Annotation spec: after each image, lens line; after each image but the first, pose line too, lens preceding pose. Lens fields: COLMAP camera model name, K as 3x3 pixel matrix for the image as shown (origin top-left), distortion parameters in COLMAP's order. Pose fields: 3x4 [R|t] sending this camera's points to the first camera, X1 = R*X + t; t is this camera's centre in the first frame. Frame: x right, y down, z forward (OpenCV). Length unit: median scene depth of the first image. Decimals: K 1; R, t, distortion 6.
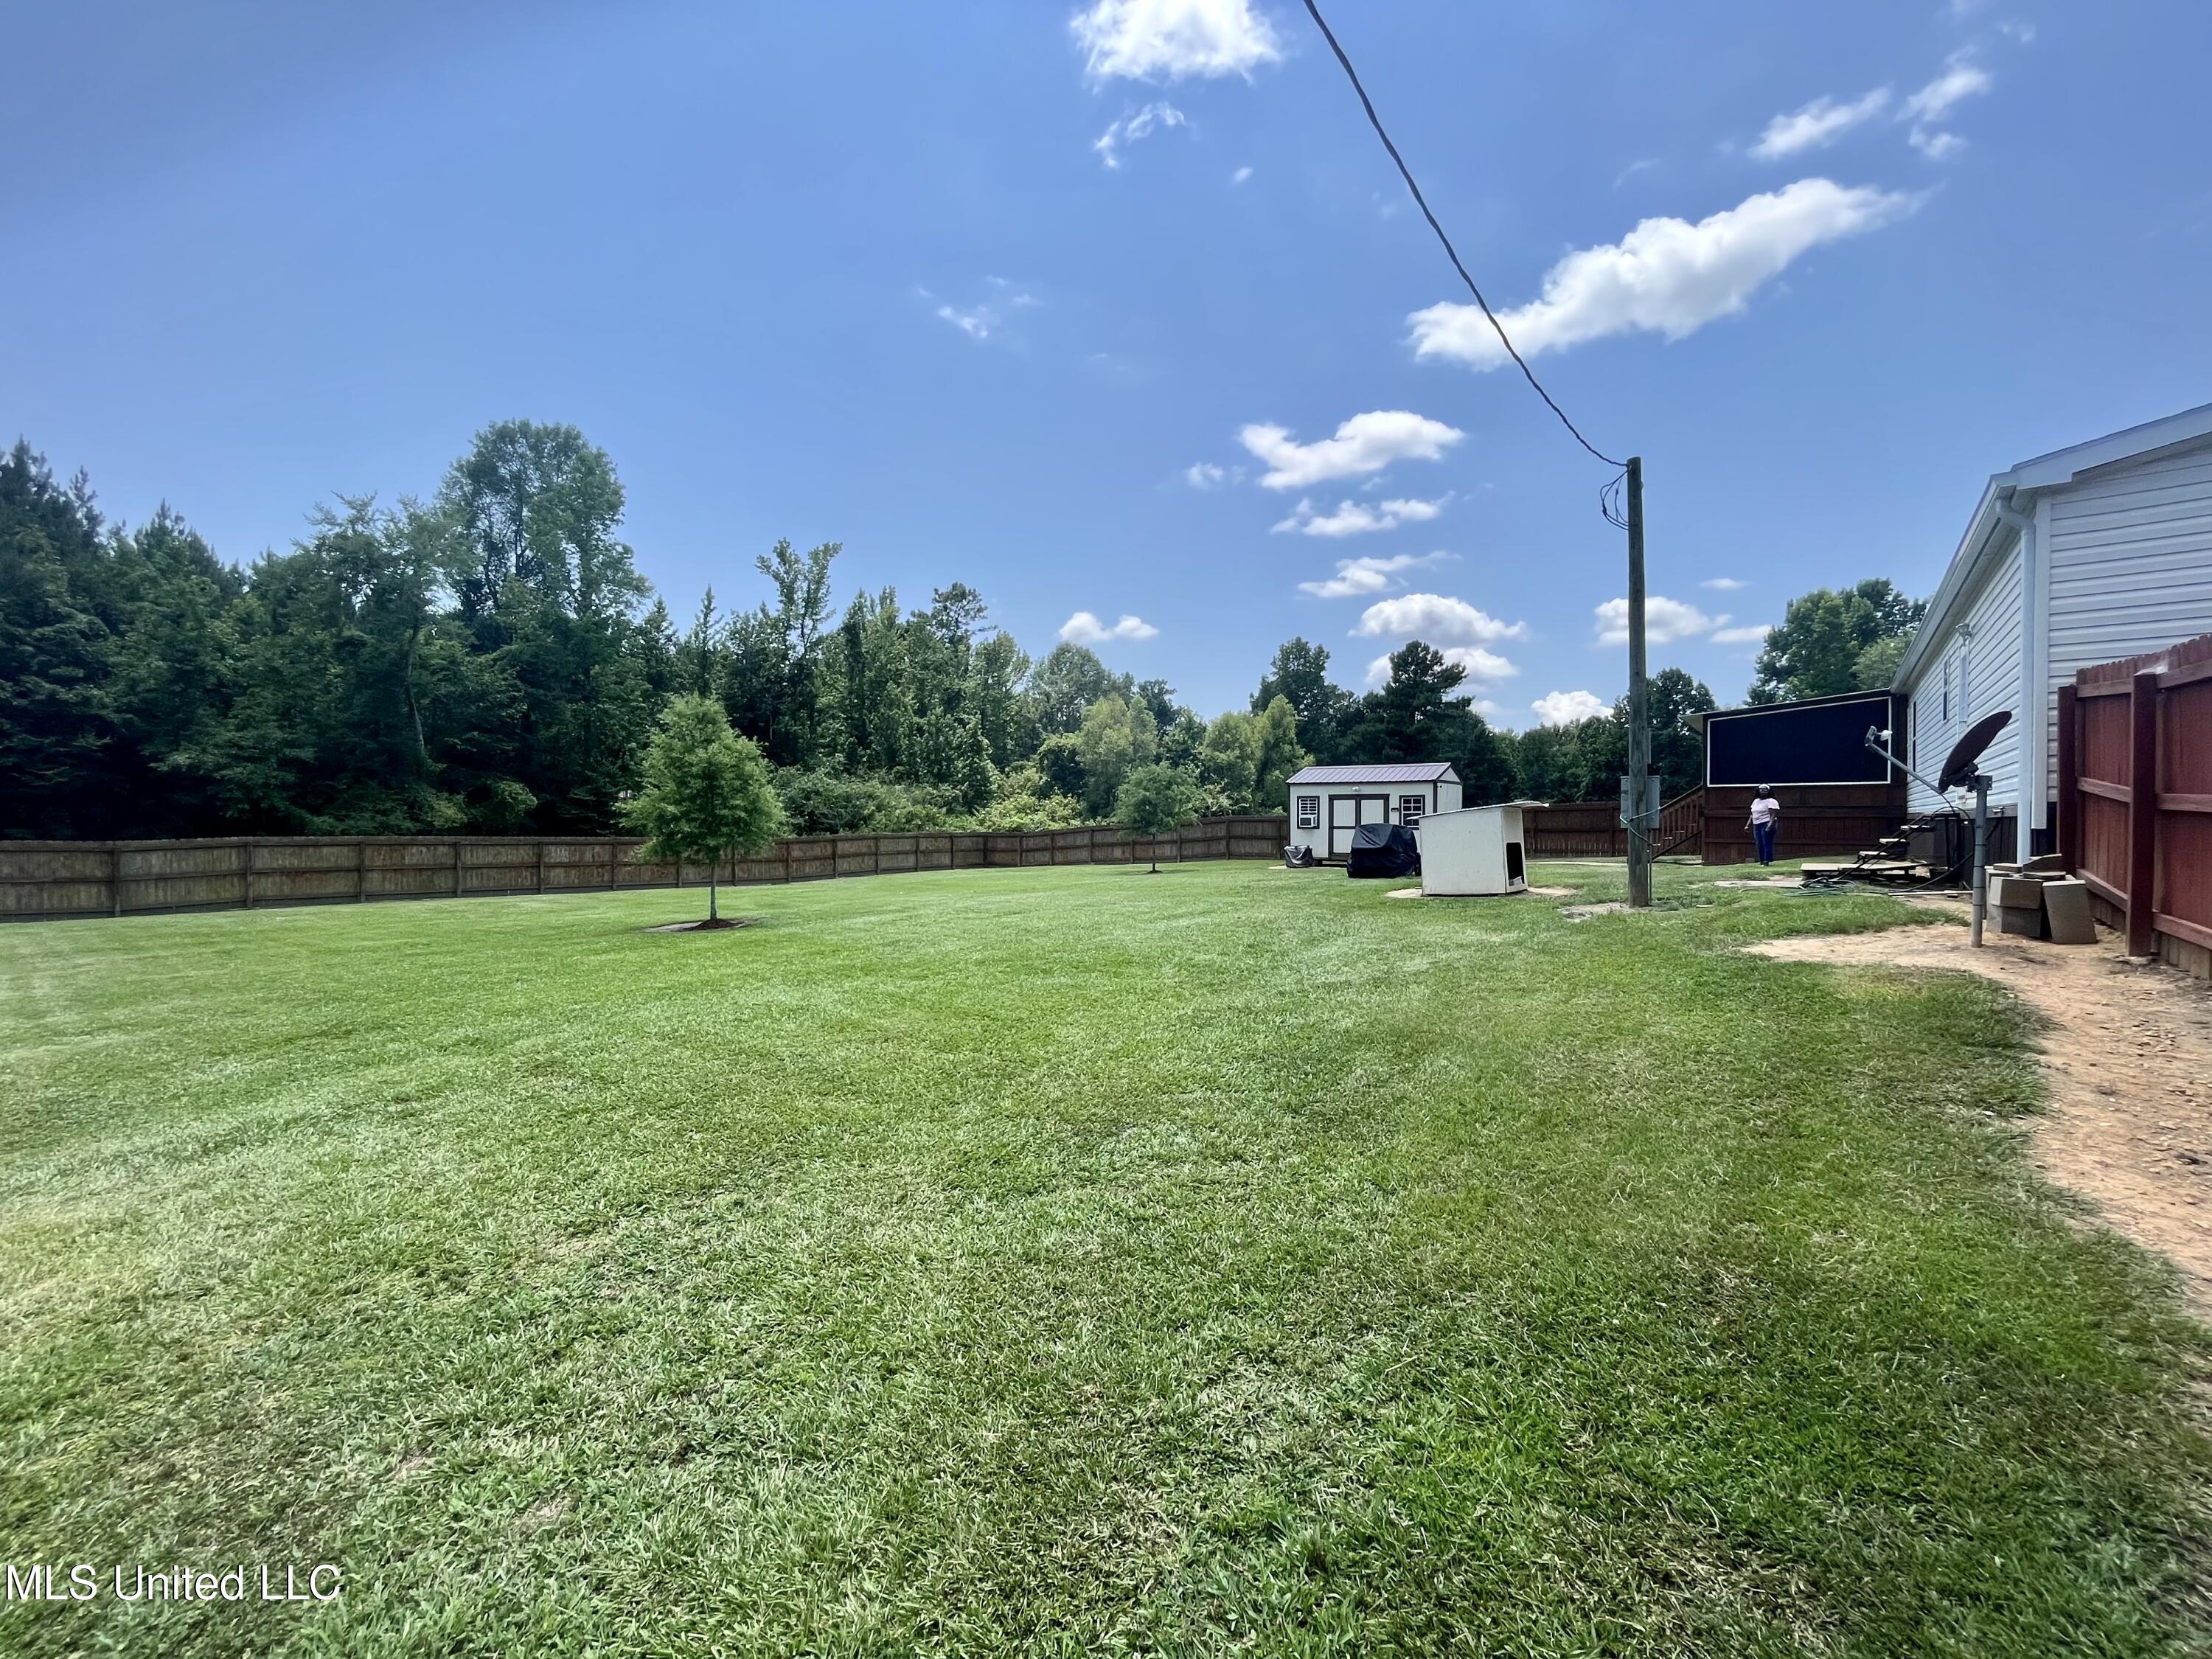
lens RADIAL K [[897.5, 0, 1098.1], [0, 897.5, 830.1], [0, 0, 1]] dist [-0.003096, -0.000573]
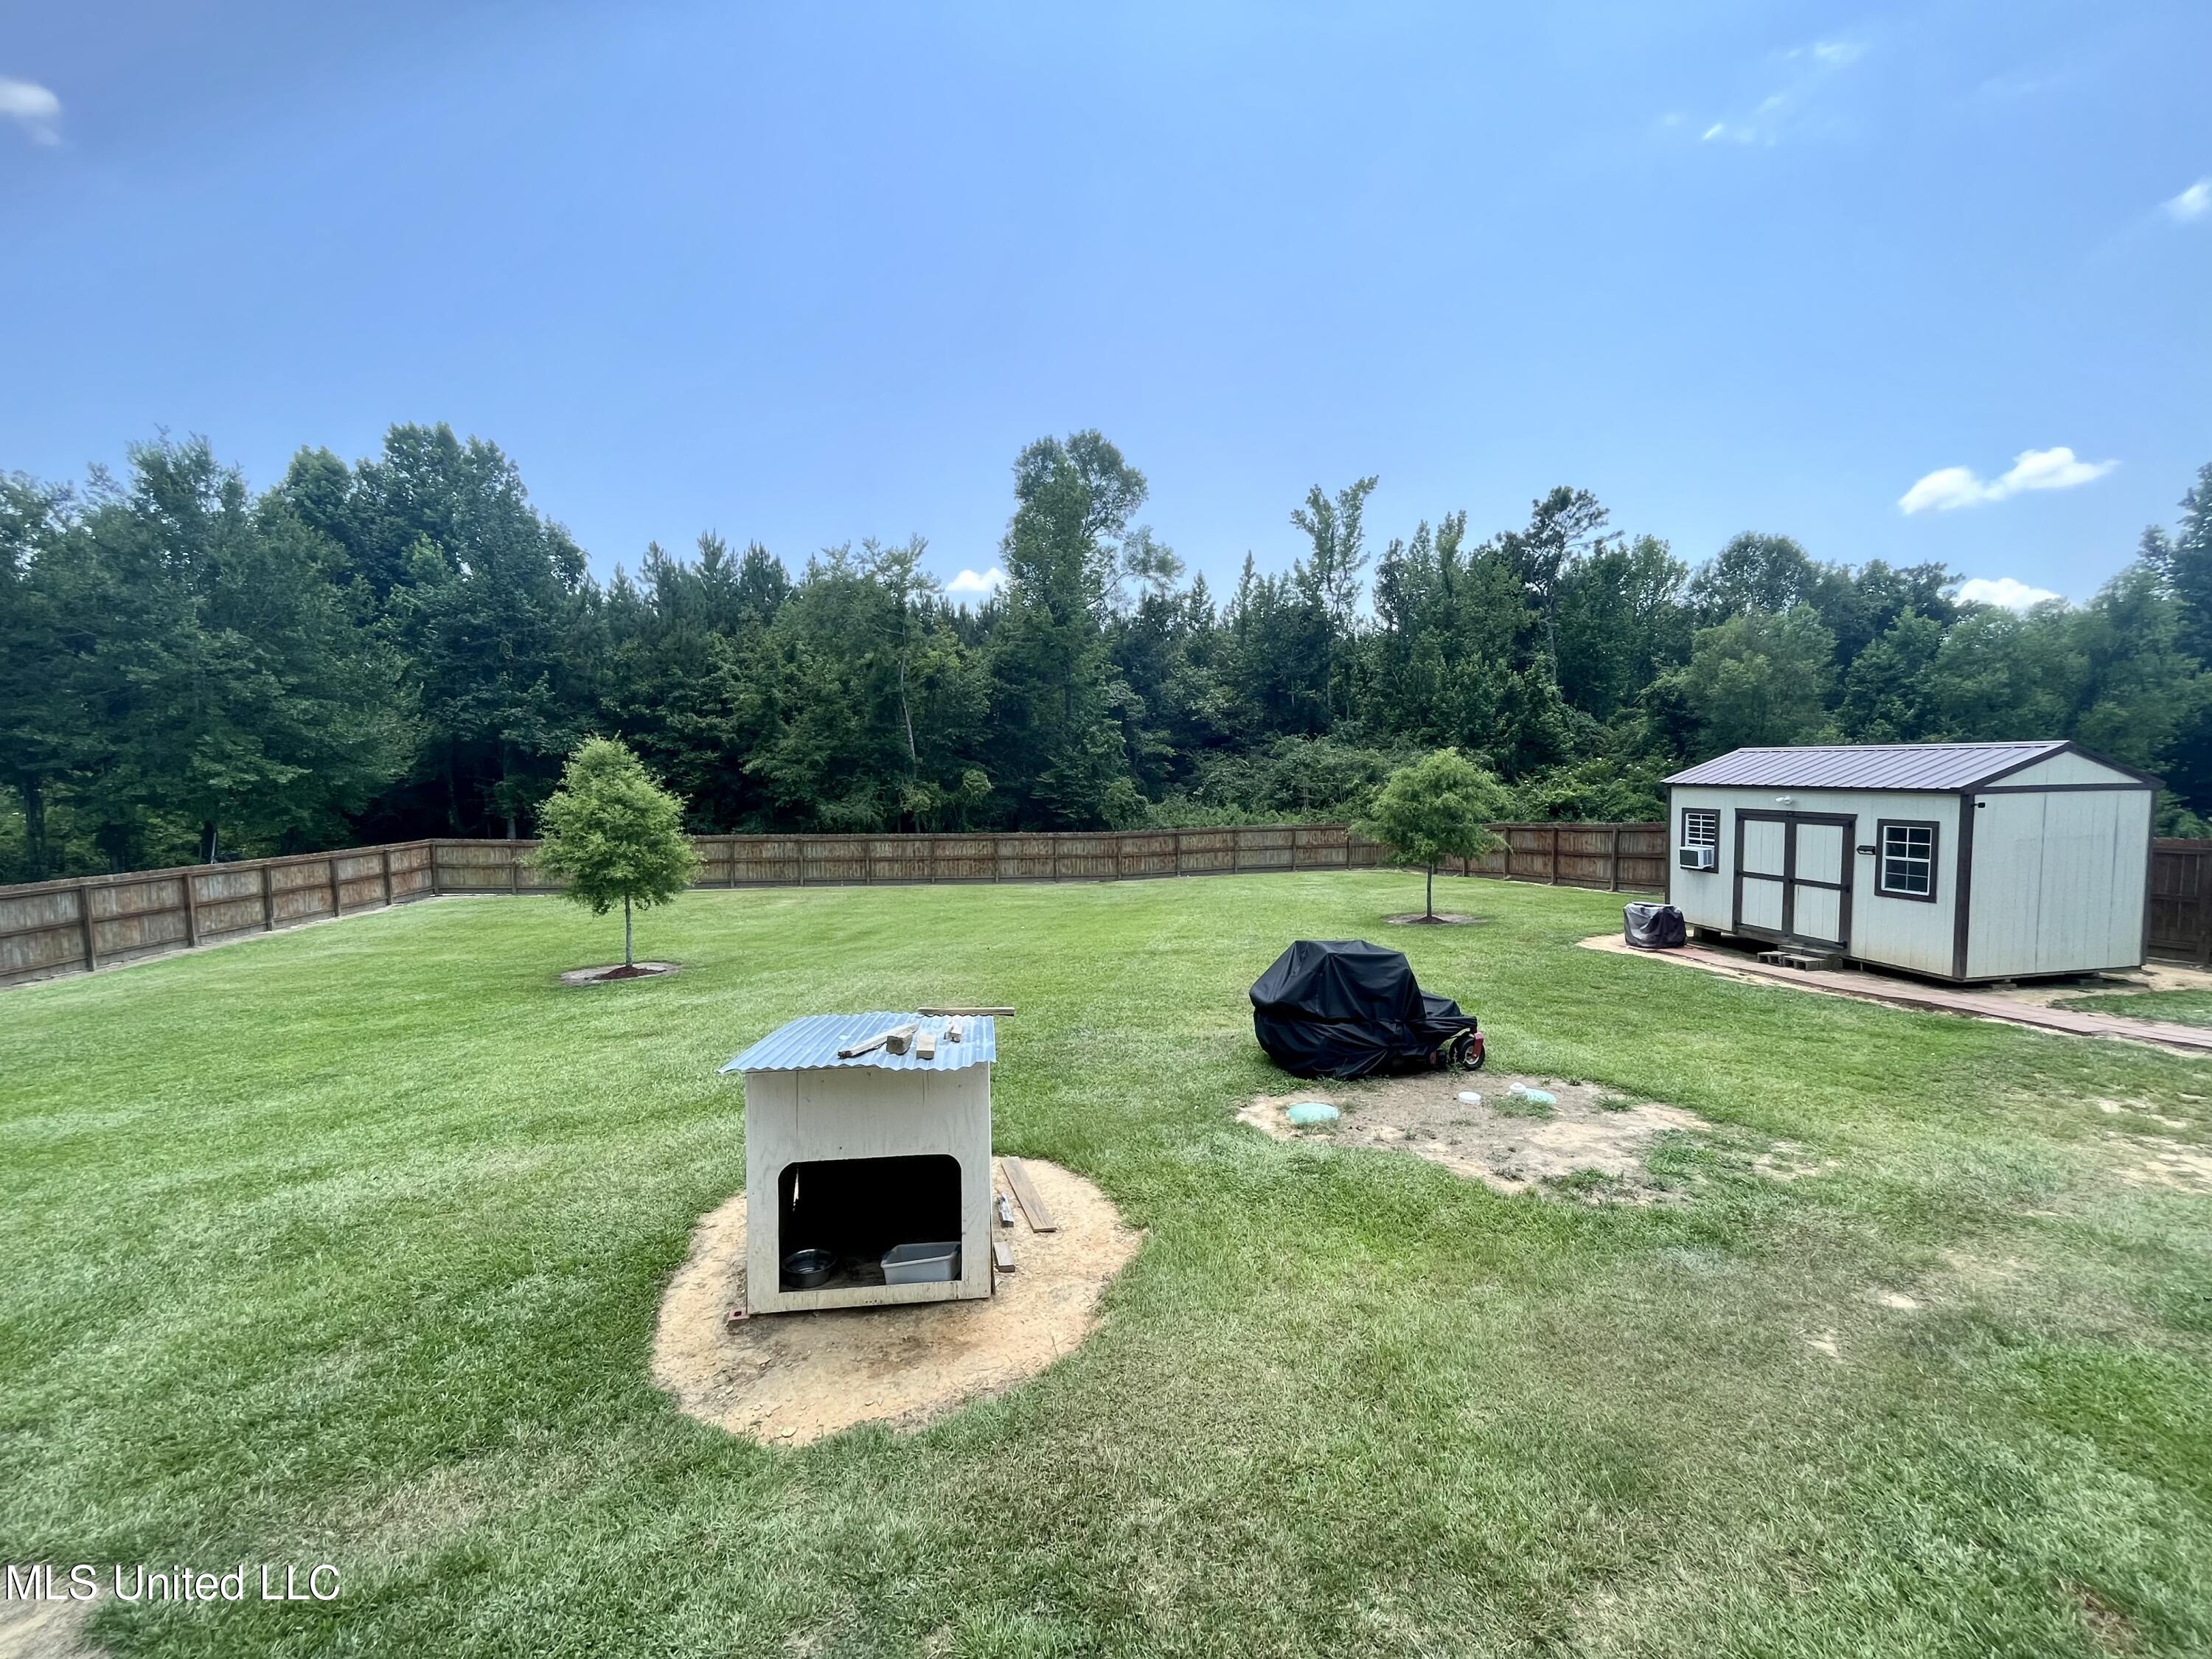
lens RADIAL K [[897.5, 0, 1098.1], [0, 897.5, 830.1], [0, 0, 1]] dist [-0.003096, -0.000573]
pose [[0.716842, 0.036839, -0.696262, 0.146179], [0.005873, 0.998249, 0.058863, -0.024696], [0.697211, -0.046285, 0.715370, 0.160107]]
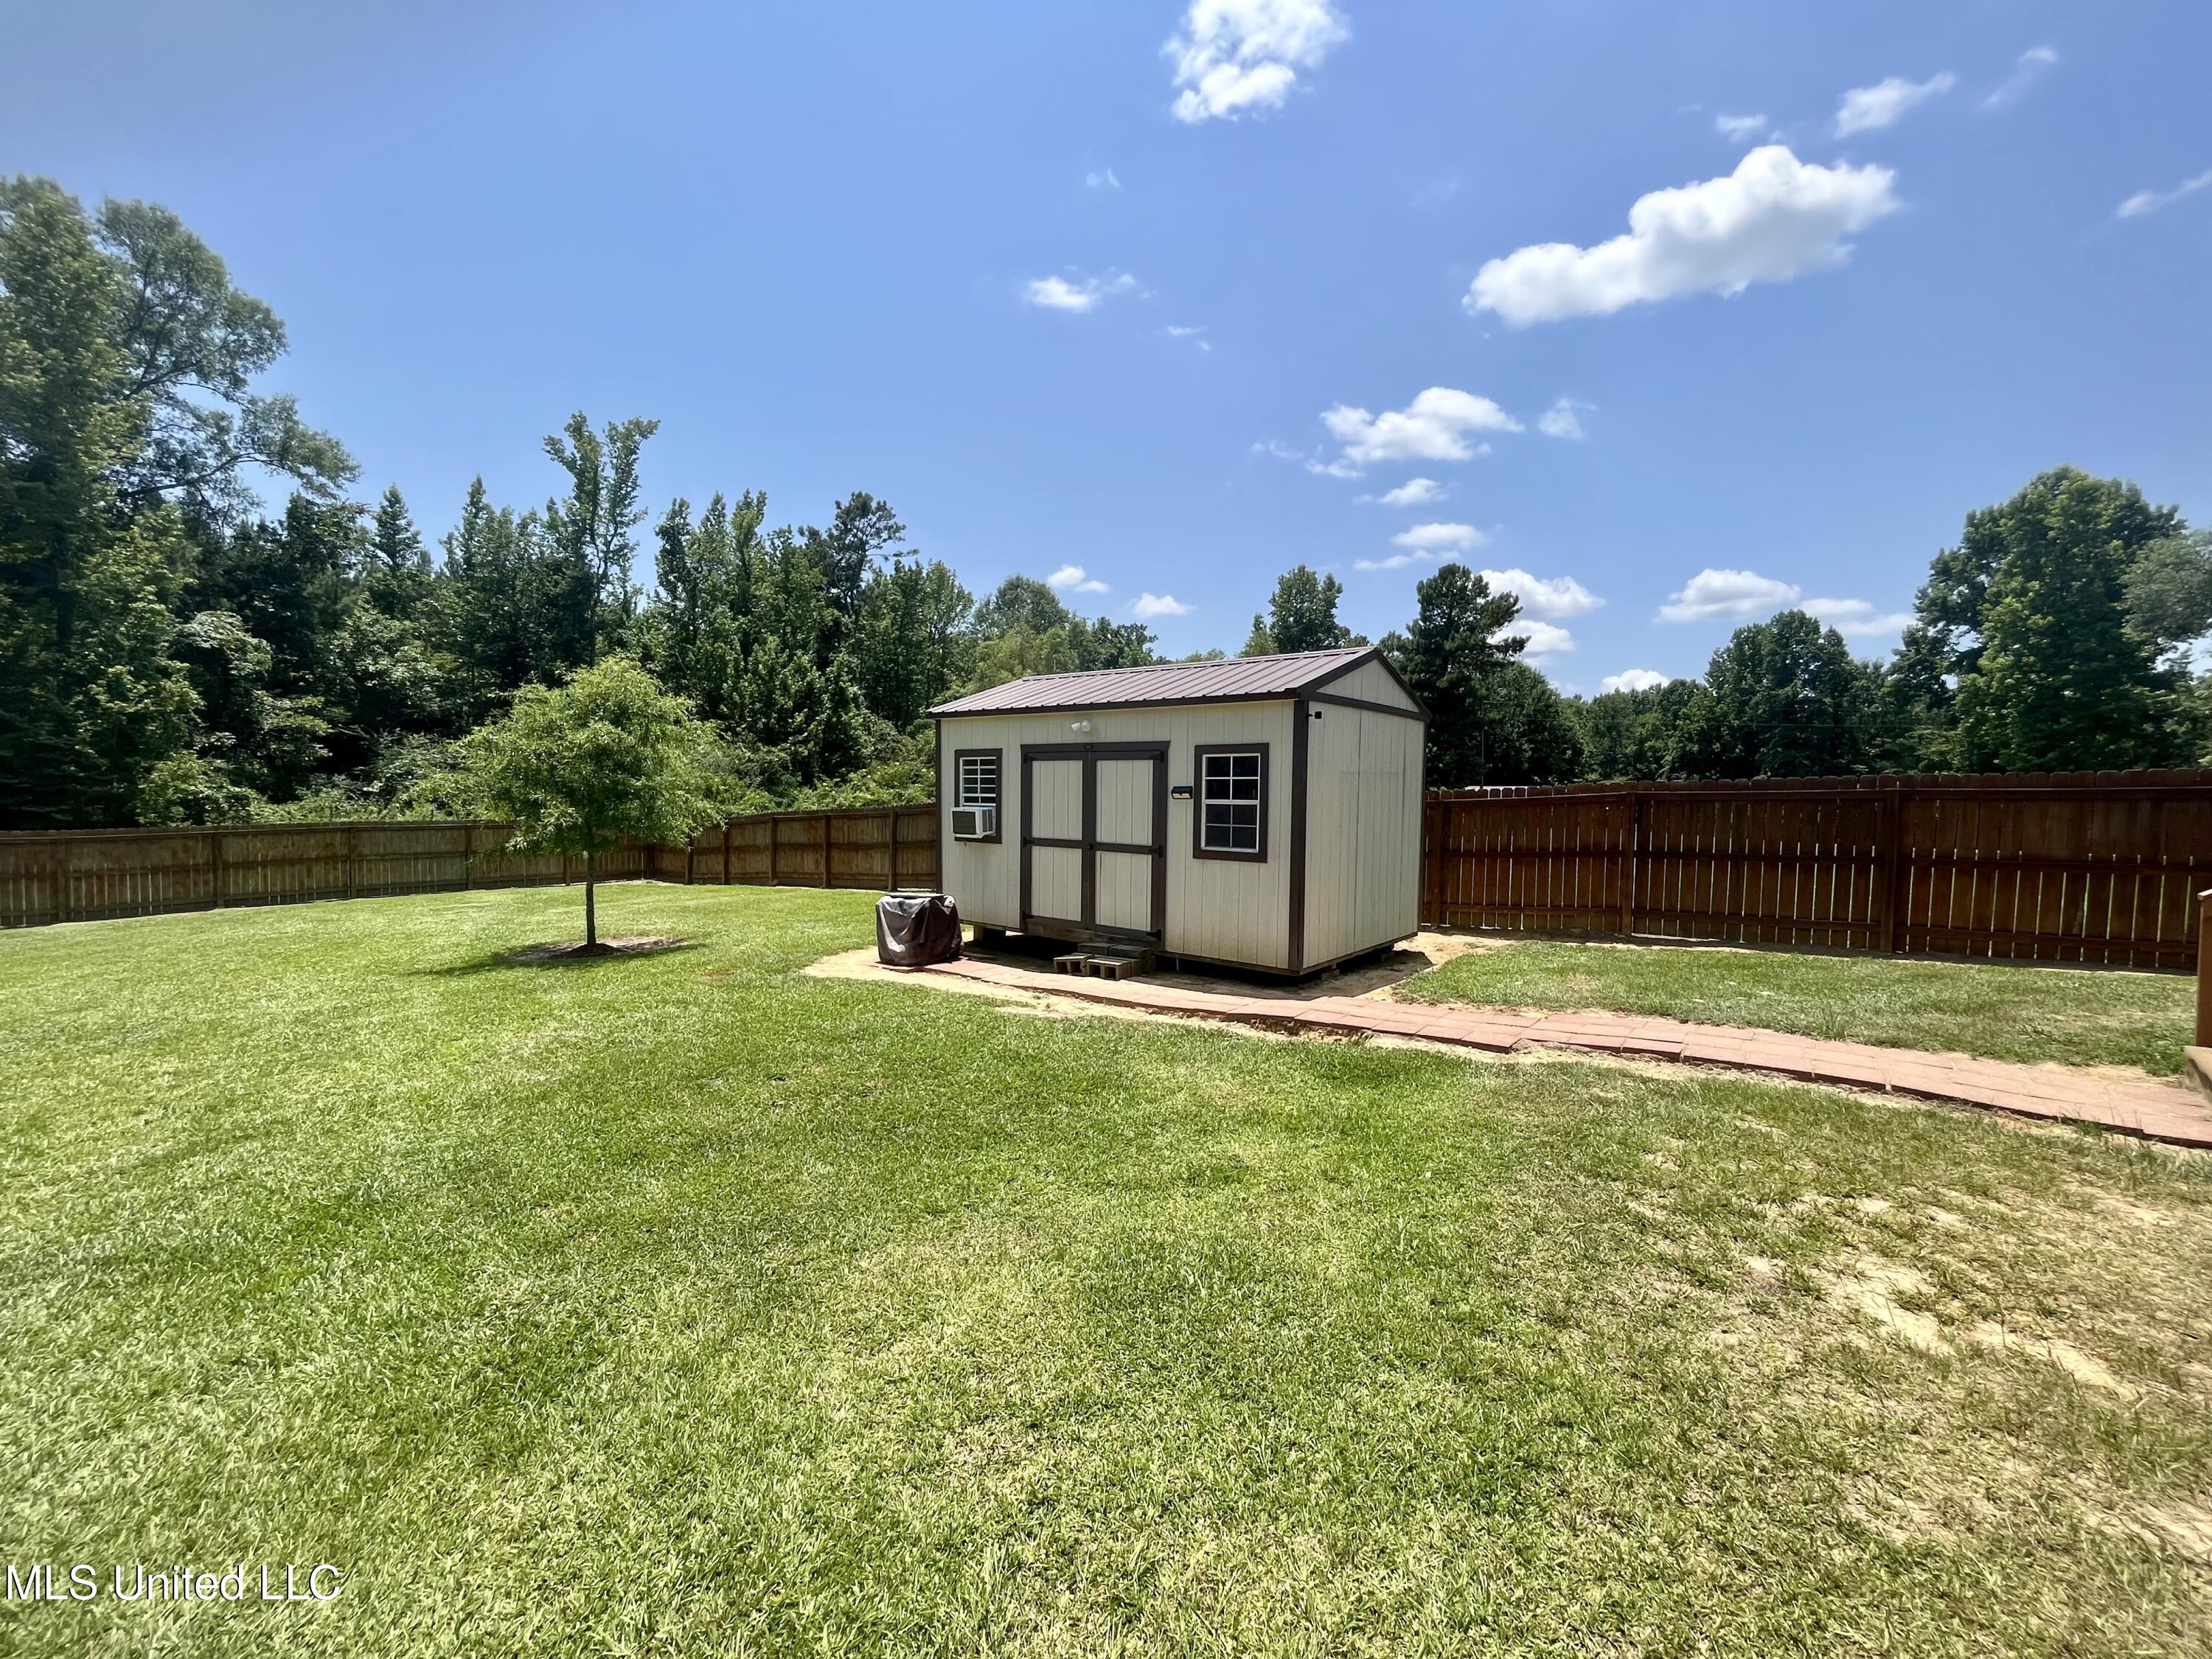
lens RADIAL K [[897.5, 0, 1098.1], [0, 897.5, 830.1], [0, 0, 1]] dist [-0.003096, -0.000573]
pose [[0.998249, 0.015067, -0.057192, 0.127229], [-0.013341, 0.999447, 0.030452, -0.007462], [0.057619, -0.029635, 0.997899, 0.274494]]
